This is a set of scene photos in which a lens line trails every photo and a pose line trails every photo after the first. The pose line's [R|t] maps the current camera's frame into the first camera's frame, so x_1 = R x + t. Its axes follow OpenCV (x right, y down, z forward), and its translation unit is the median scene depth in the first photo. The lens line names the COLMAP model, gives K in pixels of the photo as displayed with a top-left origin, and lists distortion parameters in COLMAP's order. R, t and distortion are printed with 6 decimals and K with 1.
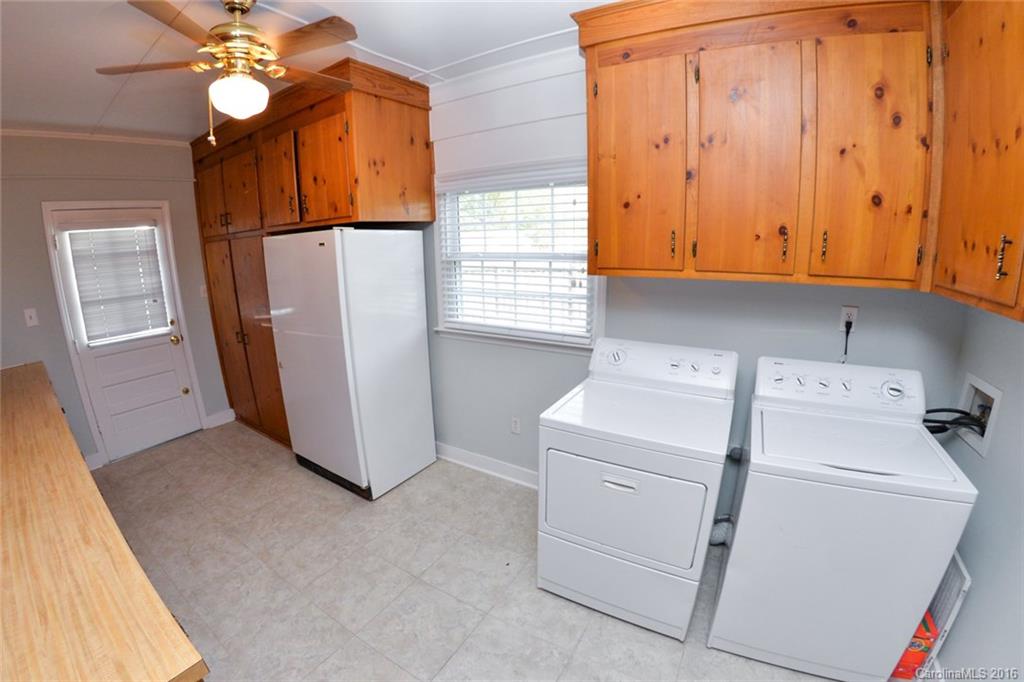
lens RADIAL K [[421.1, 0, 535.2], [0, 421.1, 339.2], [0, 0, 1]] dist [-0.143137, 0.019864]
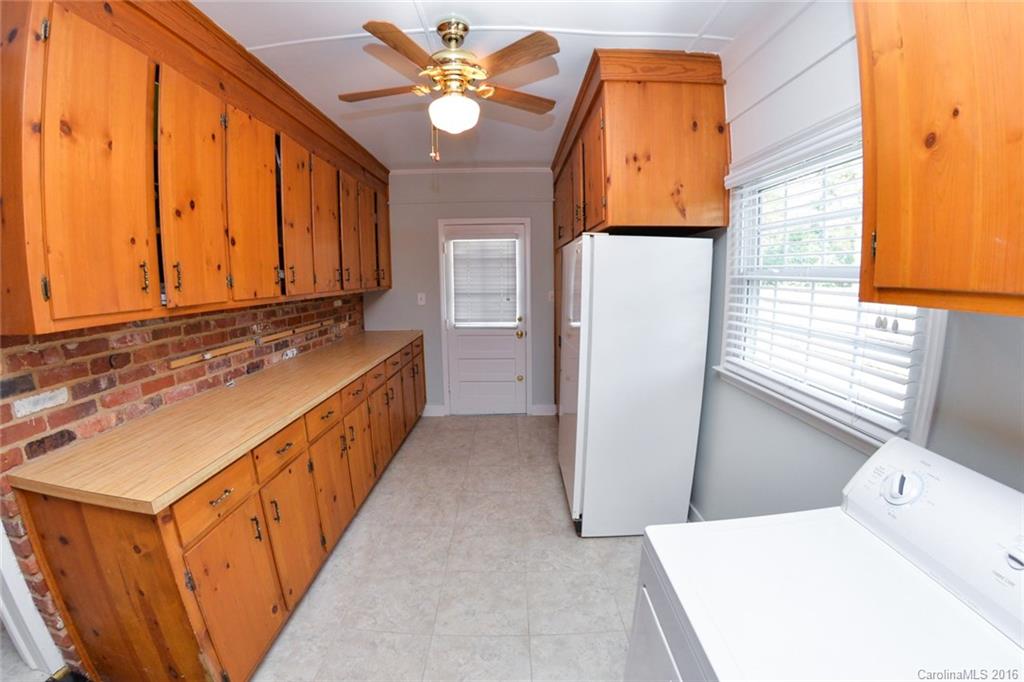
lens RADIAL K [[434.3, 0, 516.2], [0, 434.3, 345.2], [0, 0, 1]] dist [-0.147545, 0.020138]
pose [[0.481269, 0.141777, -0.865032, 0.285819], [-0.197731, 0.978958, 0.050440, -0.038290], [0.853981, 0.146768, 0.499176, 0.364560]]
